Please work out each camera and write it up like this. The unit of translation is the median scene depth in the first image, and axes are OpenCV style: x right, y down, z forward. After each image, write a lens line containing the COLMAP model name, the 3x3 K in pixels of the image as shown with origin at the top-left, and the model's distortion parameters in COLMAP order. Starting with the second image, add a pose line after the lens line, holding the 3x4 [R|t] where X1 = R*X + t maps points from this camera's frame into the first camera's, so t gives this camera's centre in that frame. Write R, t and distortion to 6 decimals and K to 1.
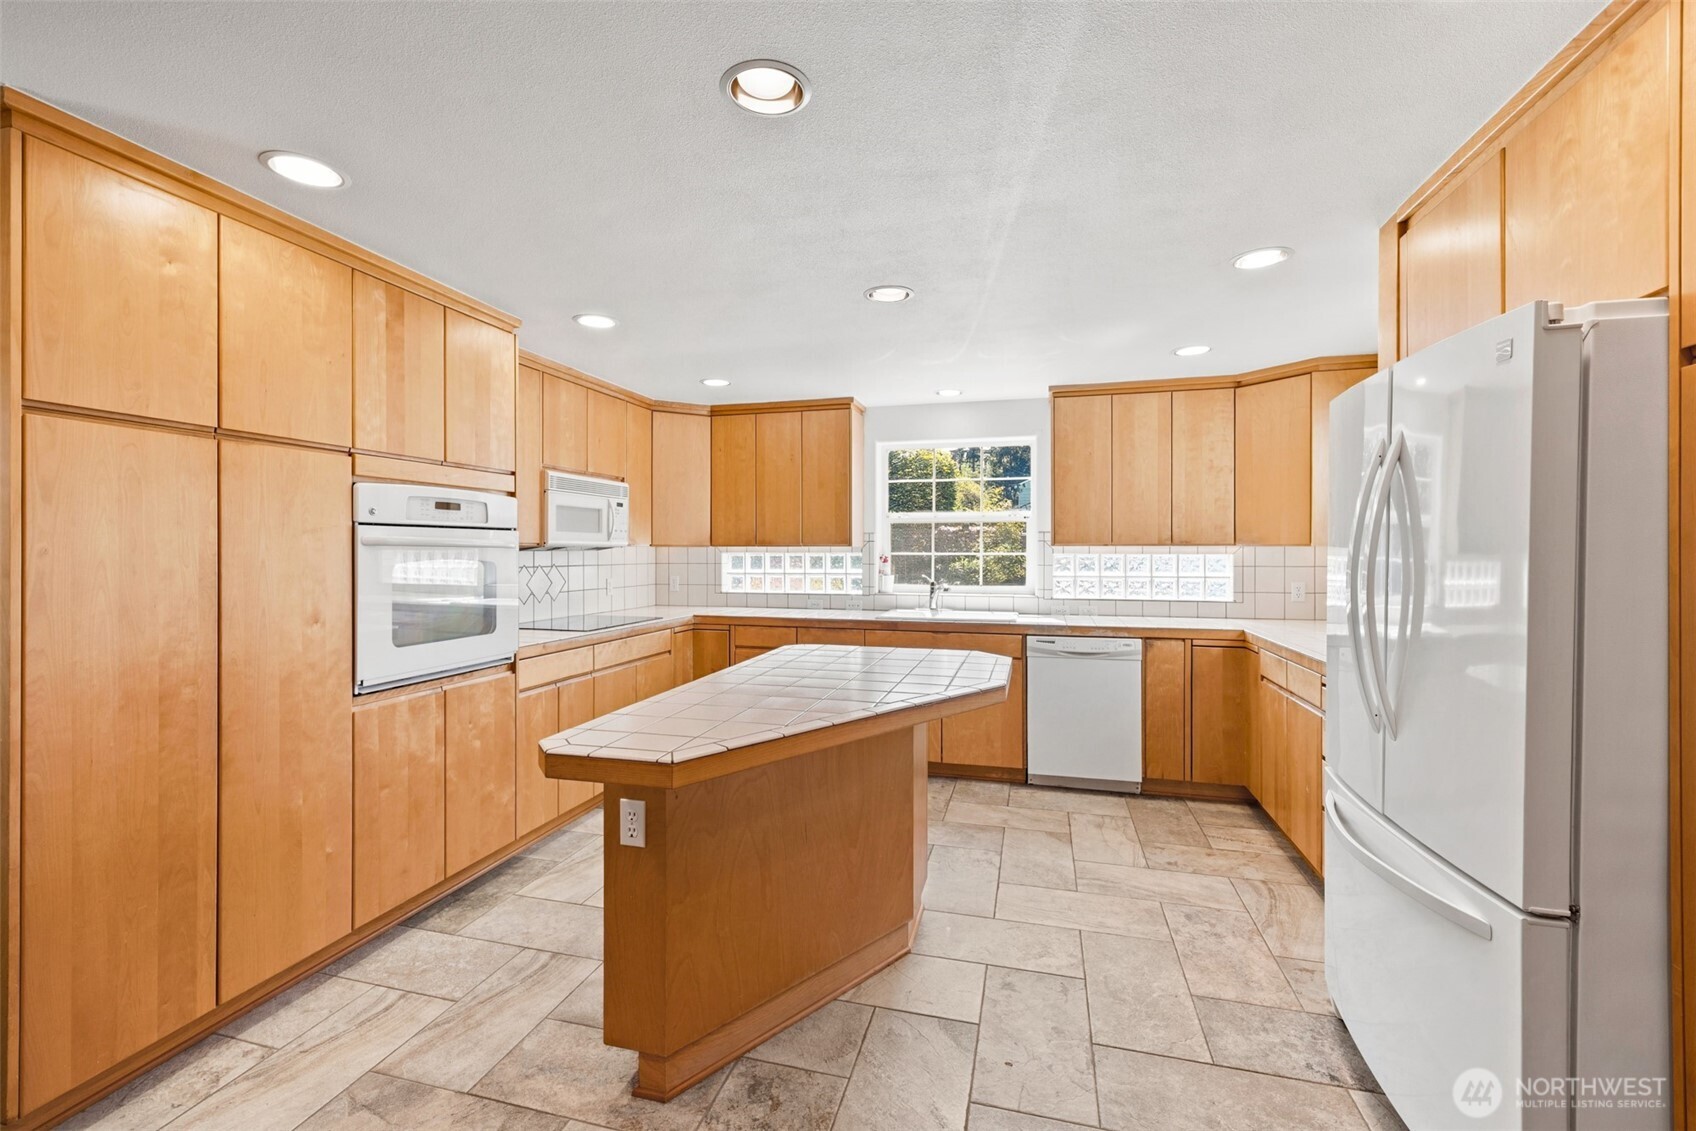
lens RADIAL K [[737.4, 0, 838.5], [0, 737.4, 568.8], [0, 0, 1]] dist [0.005781, -0.000989]
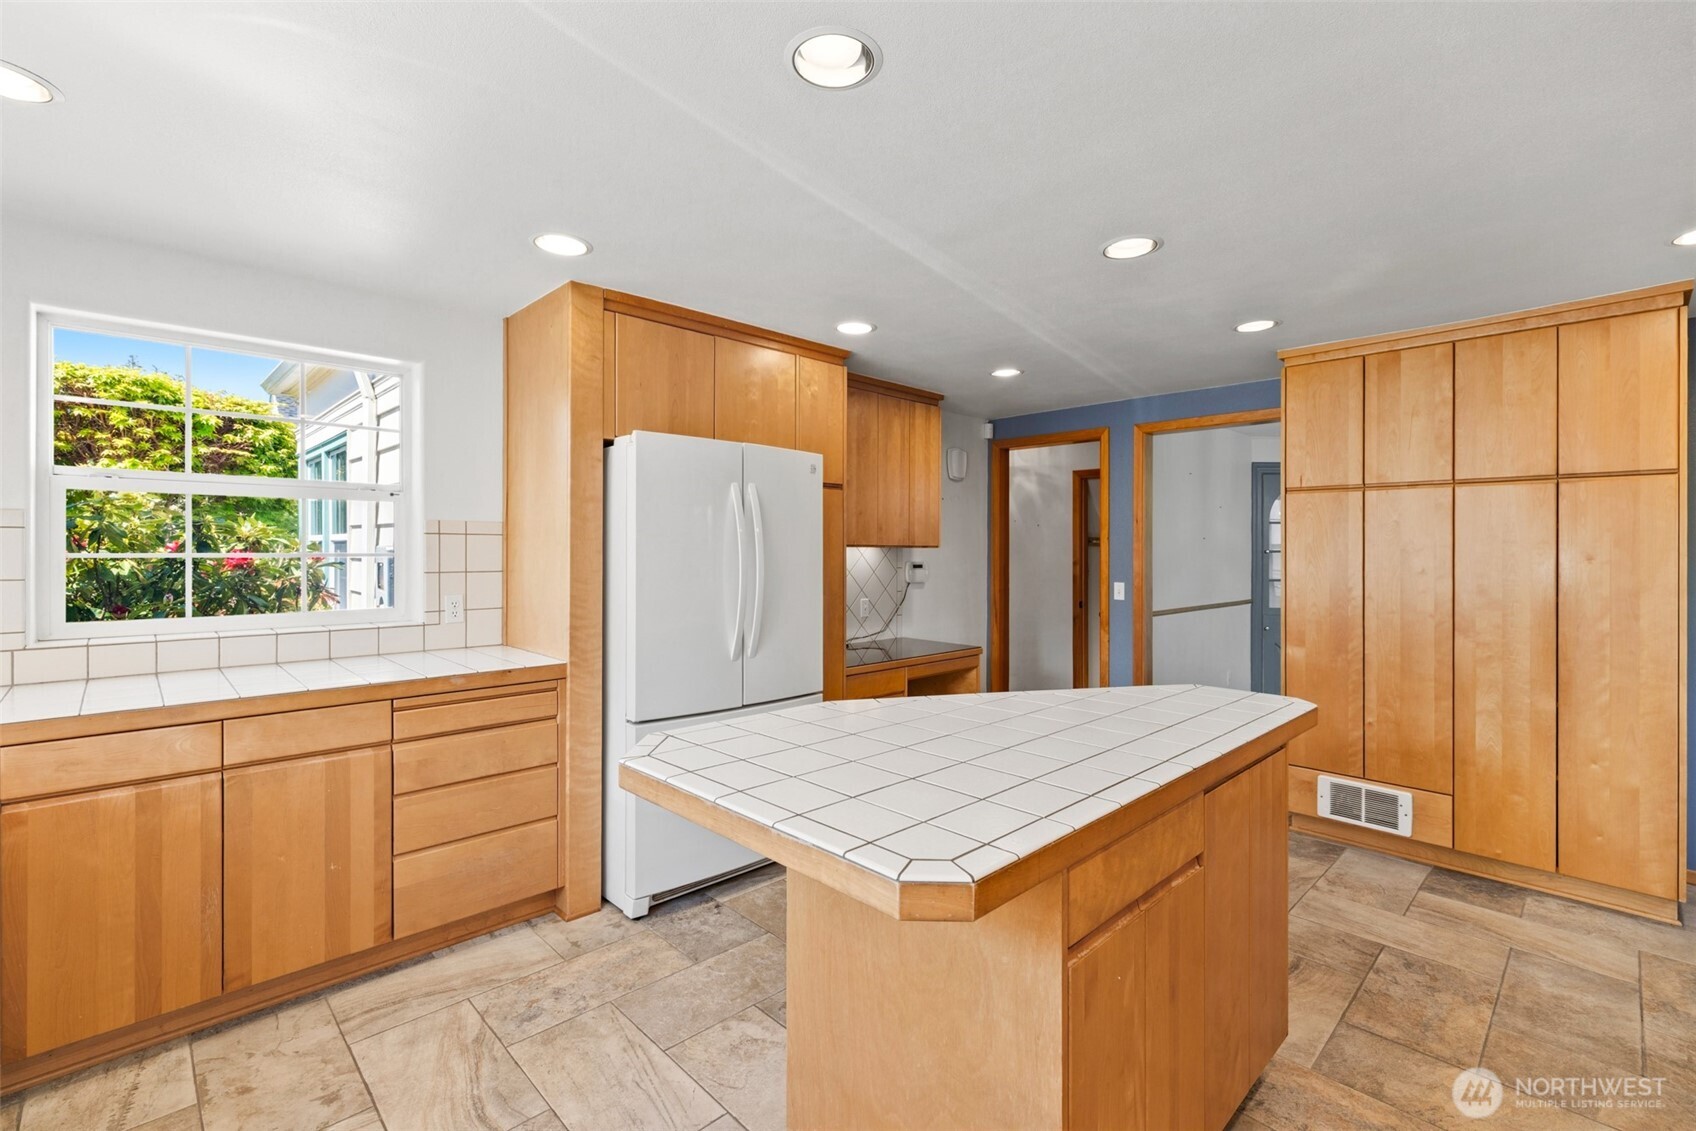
lens RADIAL K [[737.4, 0, 847.3], [0, 737.4, 567.0], [0, 0, 1]] dist [0.005781, -0.000989]
pose [[-0.861329, -0.017595, 0.507743, -0.188921], [0.007007, 0.998894, 0.046501, -0.037142], [-0.507999, 0.043611, -0.860253, 1.362623]]
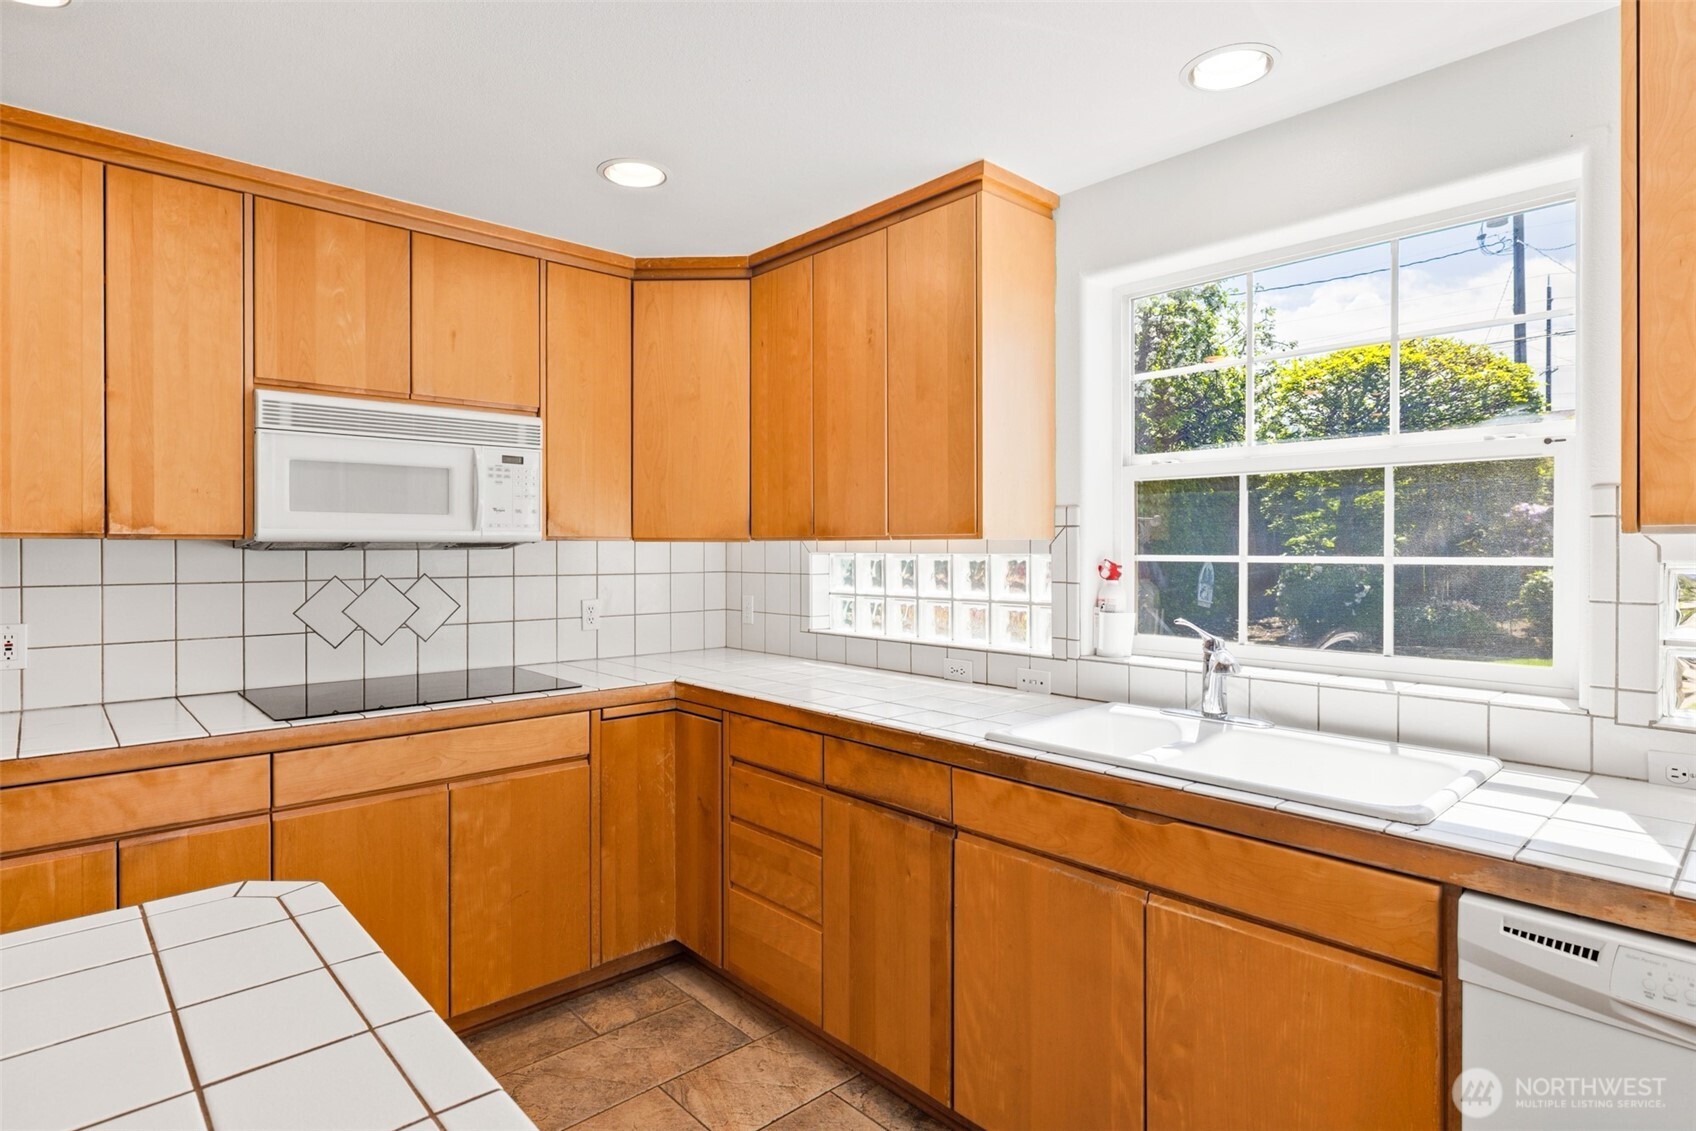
lens RADIAL K [[893.4, 0, 841.0], [0, 893.4, 557.6], [0, 0, 1]] dist [0.000488, -0.001000]
pose [[0.846982, 0.006462, -0.531582, 0.329926], [-0.013163, 0.999874, -0.008818, -0.024217], [0.531458, 0.014466, 0.846961, 0.877656]]
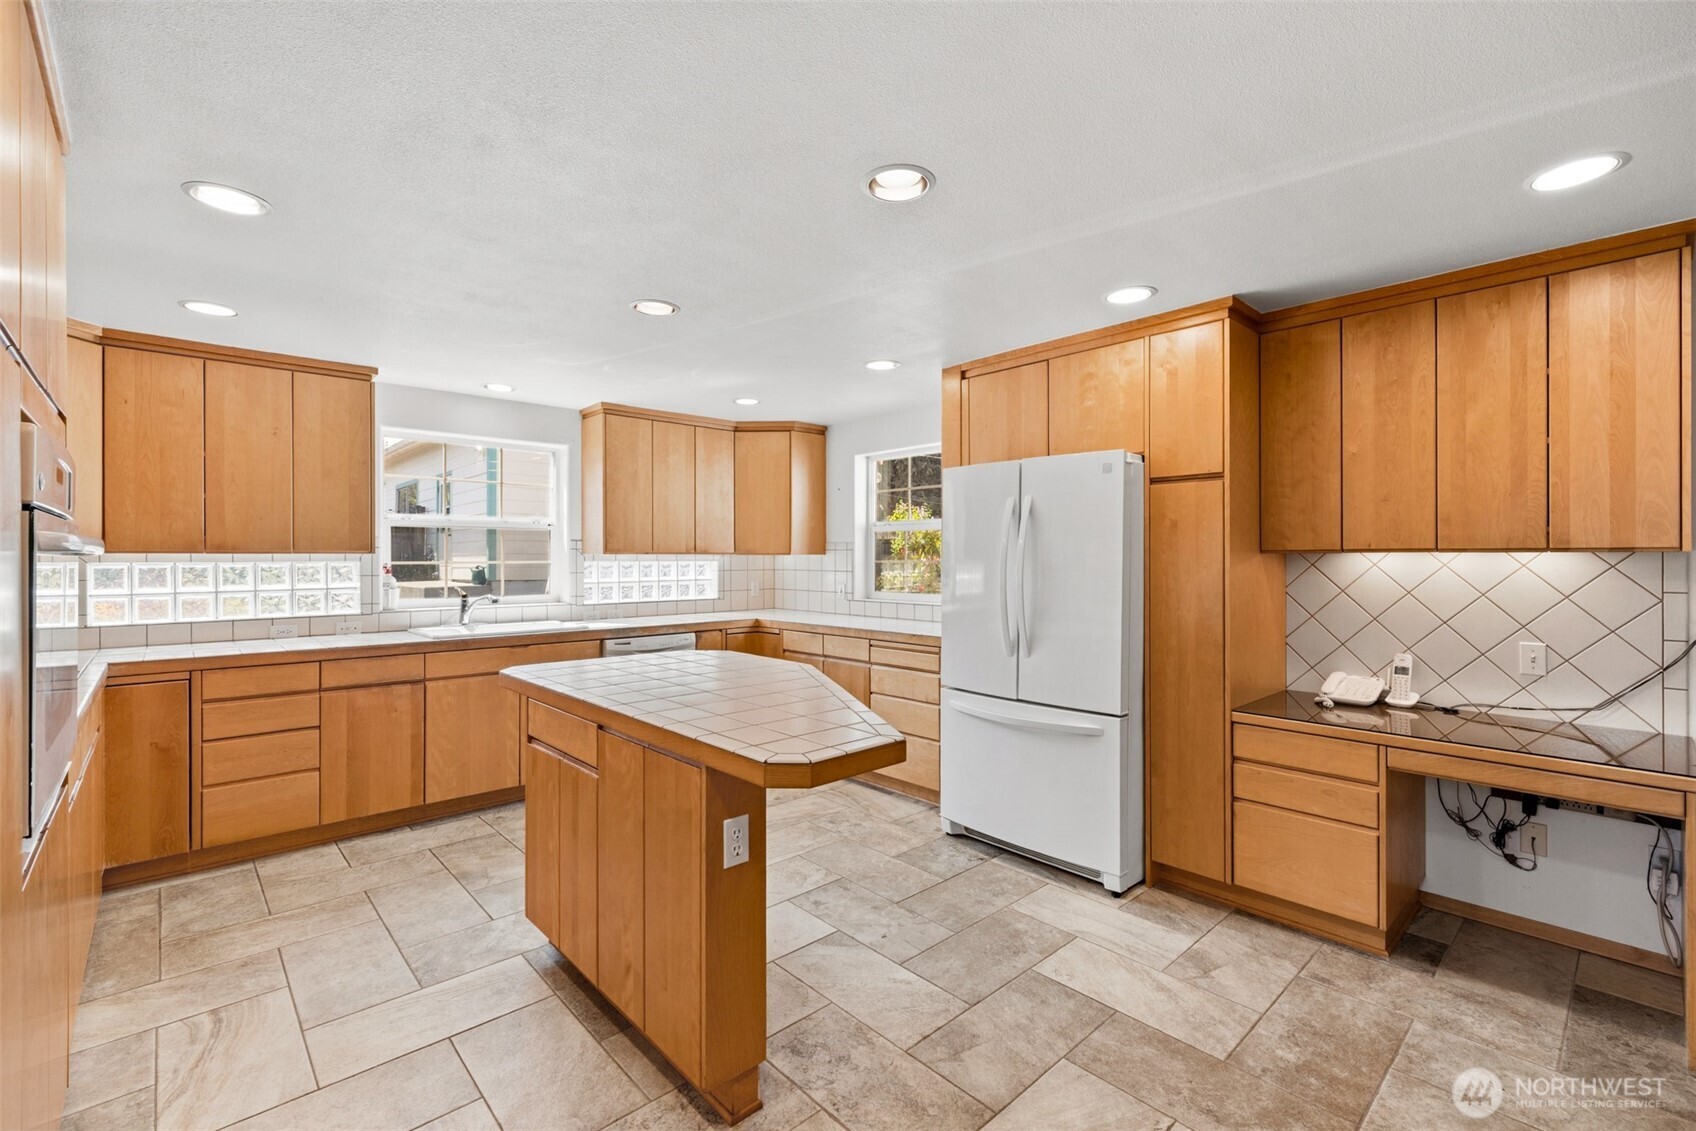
lens RADIAL K [[737.4, 0, 841.9], [0, 737.4, 576.1], [0, 0, 1]] dist [0.005781, -0.000989]
pose [[0.529186, -0.023190, 0.848189, -0.625988], [0.023776, 0.999639, 0.012497, -0.006948], [-0.848172, 0.013553, 0.529547, 0.224665]]
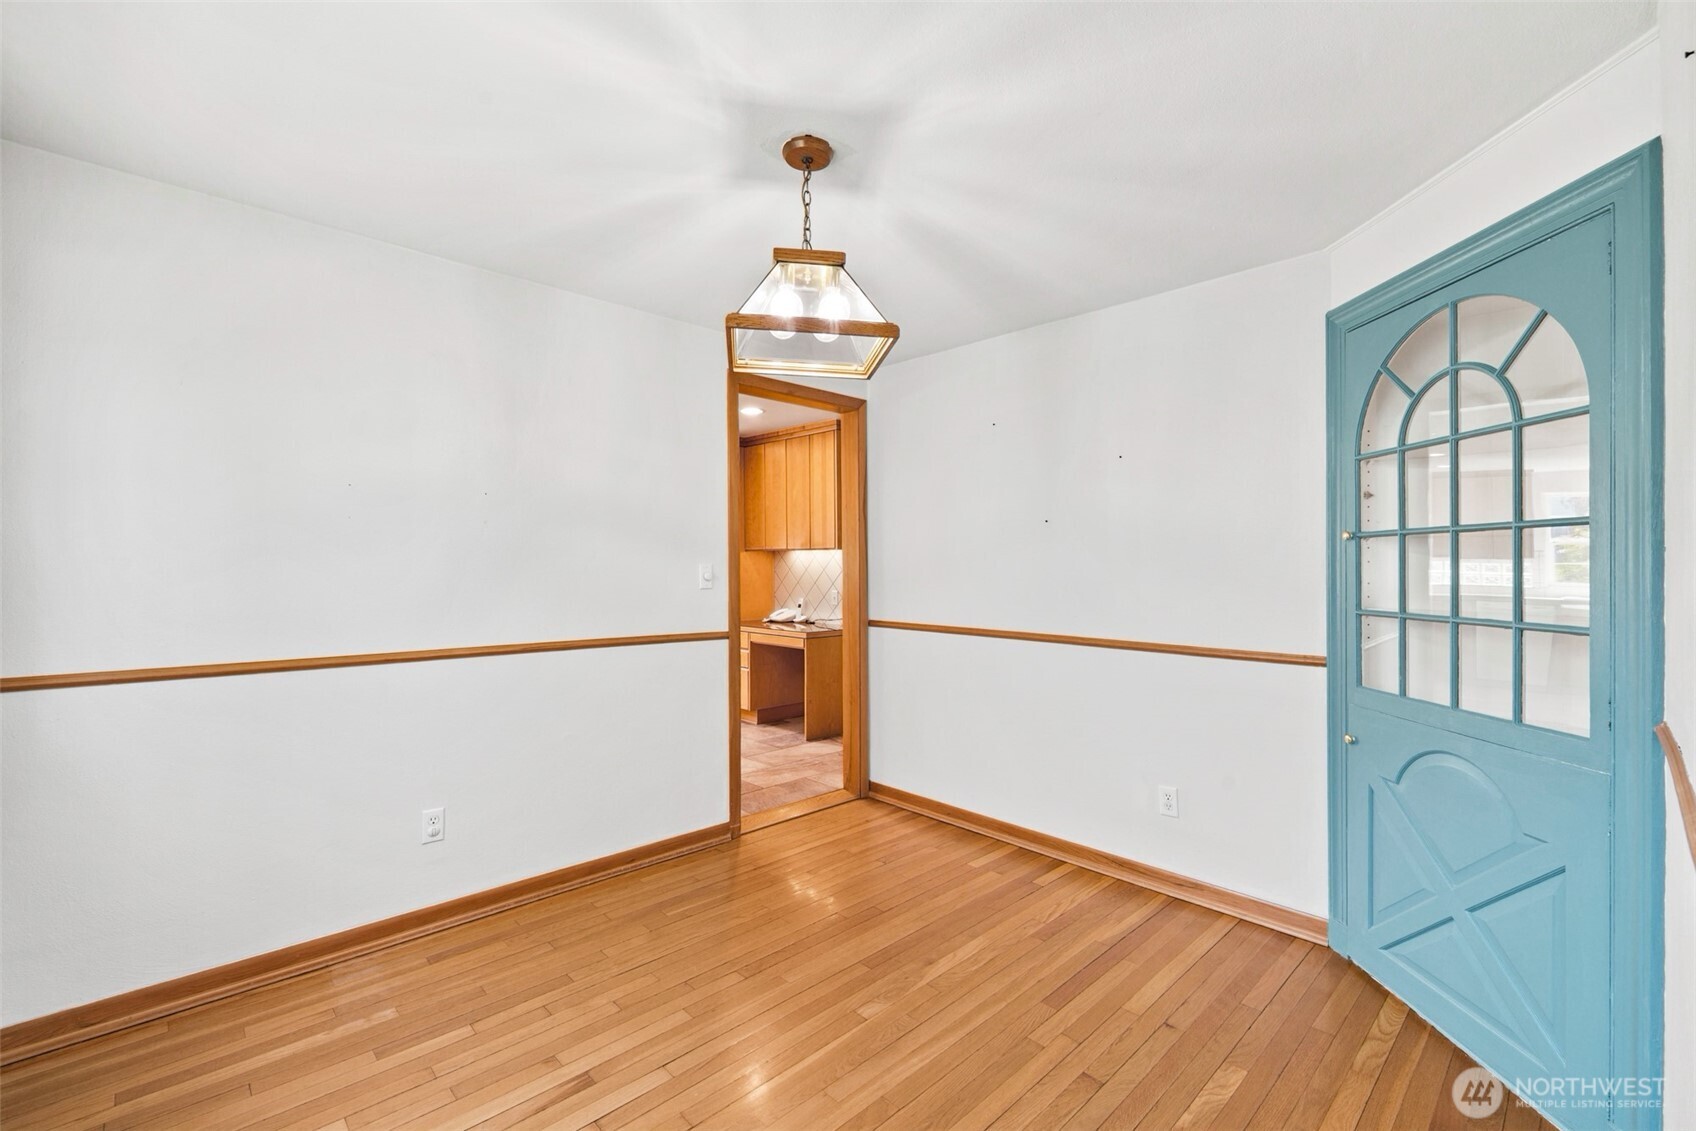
lens RADIAL K [[737.4, 0, 844.1], [0, 737.4, 566.6], [0, 0, 1]] dist [0.005781, -0.000989]
pose [[0.514366, -0.002724, 0.857567, -1.141468], [0.022000, 0.999708, -0.010020, 0.059763], [-0.857289, 0.024021, 0.514275, -1.068070]]
